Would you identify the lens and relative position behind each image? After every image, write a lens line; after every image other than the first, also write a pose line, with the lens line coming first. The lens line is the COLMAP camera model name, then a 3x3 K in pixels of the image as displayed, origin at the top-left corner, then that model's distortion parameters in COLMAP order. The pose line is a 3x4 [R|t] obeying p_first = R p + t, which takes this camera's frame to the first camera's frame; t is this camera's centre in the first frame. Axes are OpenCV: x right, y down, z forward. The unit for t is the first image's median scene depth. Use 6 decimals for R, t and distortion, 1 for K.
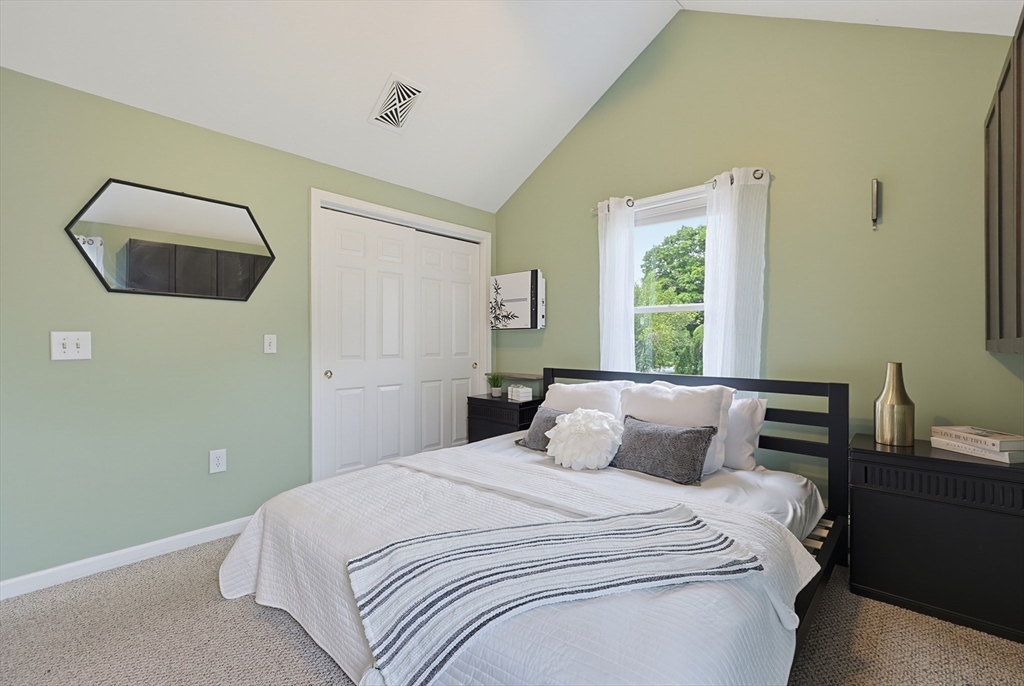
lens RADIAL K [[440.7, 0, 505.8], [0, 440.7, 349.0], [0, 0, 1]] dist [0.000271, -0.000211]
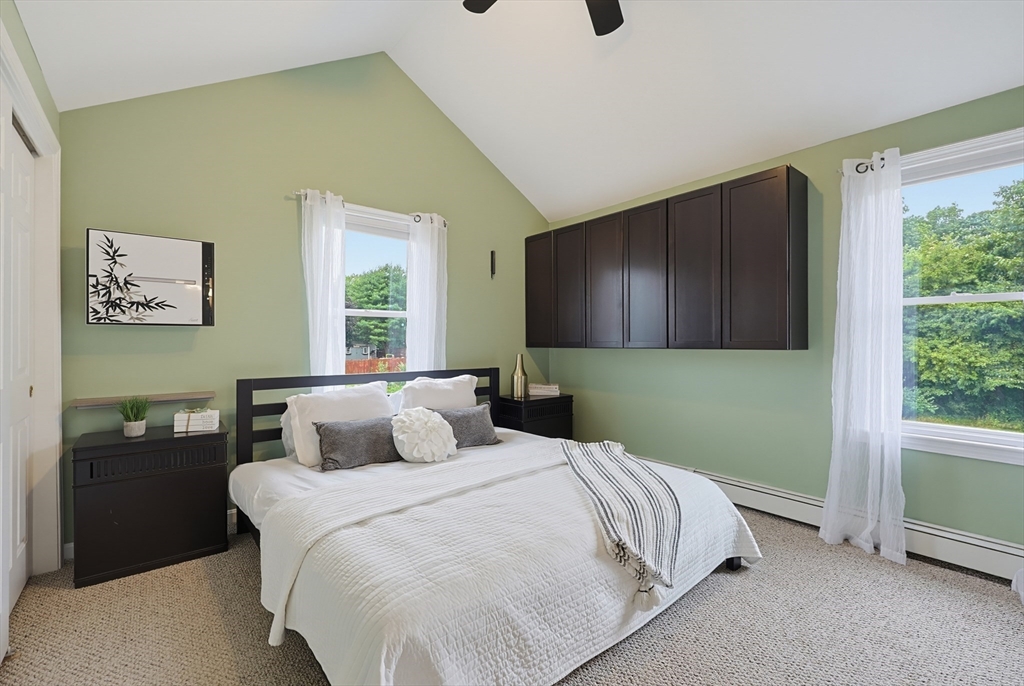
lens RADIAL K [[444.1, 0, 530.3], [0, 444.1, 347.0], [0, 0, 1]] dist [0.000507, 0.000029]
pose [[0.127734, -0.014610, 0.991701, -0.775771], [0.014071, 0.999818, 0.012918, -0.019330], [-0.991709, 0.012304, 0.127916, 0.539077]]
